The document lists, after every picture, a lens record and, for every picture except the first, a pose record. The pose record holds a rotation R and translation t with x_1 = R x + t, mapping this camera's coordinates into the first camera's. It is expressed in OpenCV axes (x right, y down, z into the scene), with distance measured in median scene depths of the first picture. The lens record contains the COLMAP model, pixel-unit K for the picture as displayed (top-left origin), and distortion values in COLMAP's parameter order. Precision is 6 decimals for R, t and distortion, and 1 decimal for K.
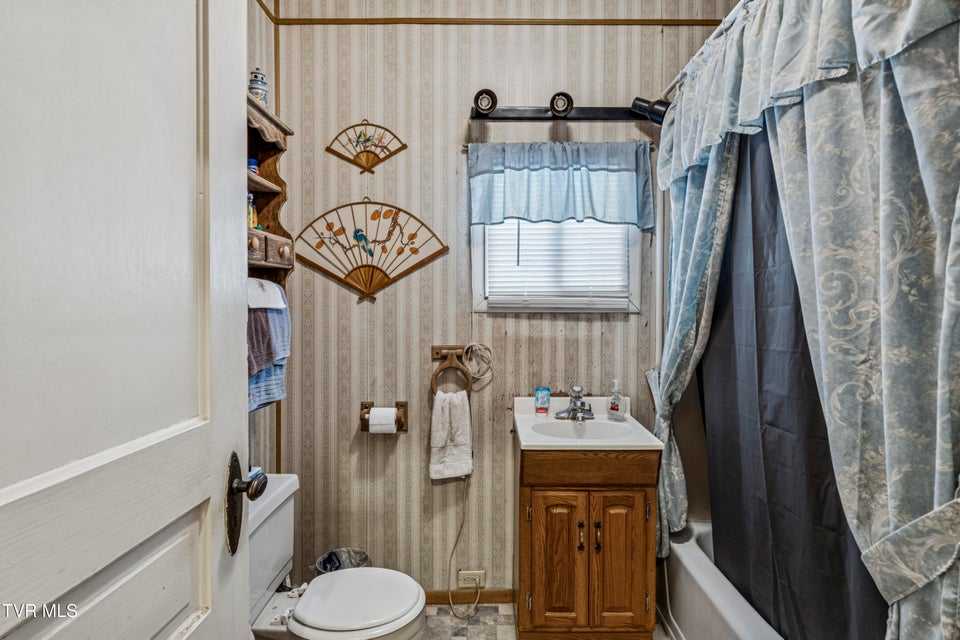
lens RADIAL K [[494.9, 0, 478.8], [0, 494.9, 317.3], [0, 0, 1]] dist [0.000142, -0.000008]
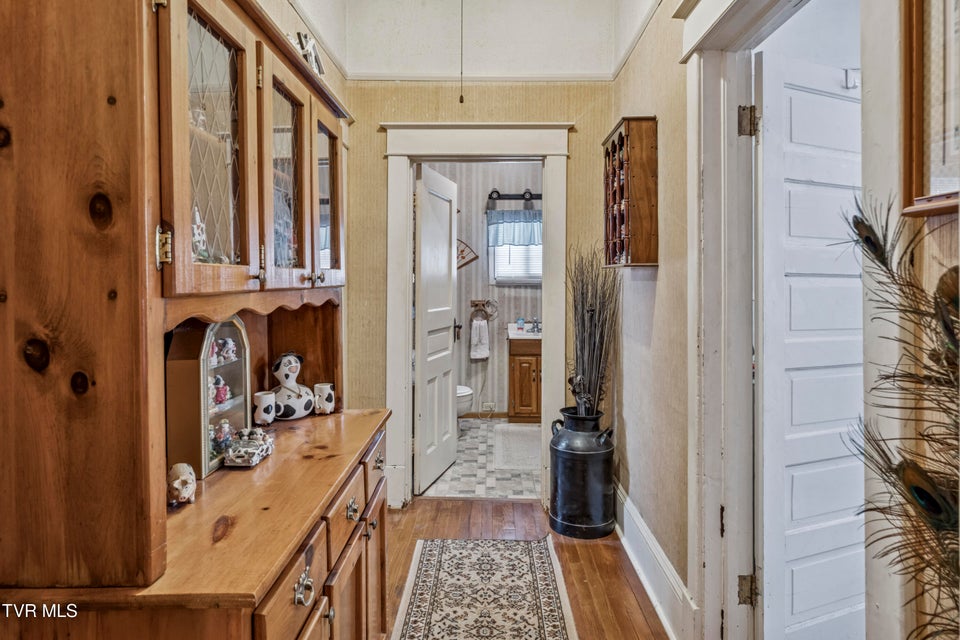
lens RADIAL K [[576.5, 0, 491.5], [0, 576.5, 284.1], [0, 0, 1]] dist [-0.006601, -0.000472]
pose [[0.999898, -0.000094, 0.014250, -0.039466], [0.000346, 0.999844, -0.017681, 0.031265], [-0.014246, 0.017684, 0.999742, -1.600785]]
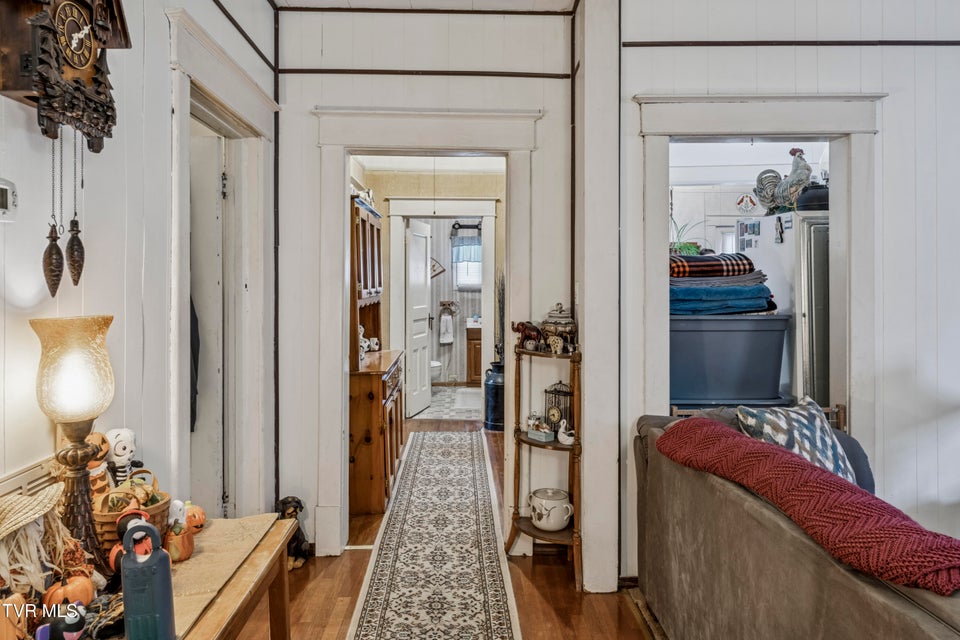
lens RADIAL K [[661.2, 0, 472.4], [0, 661.2, 276.7], [0, 0, 1]] dist [-0.004220, -0.001104]
pose [[0.999678, -0.004411, 0.025008, 0.004480], [0.005123, 0.999582, -0.028449, 0.023166], [-0.024872, 0.028568, 0.999282, -3.147695]]
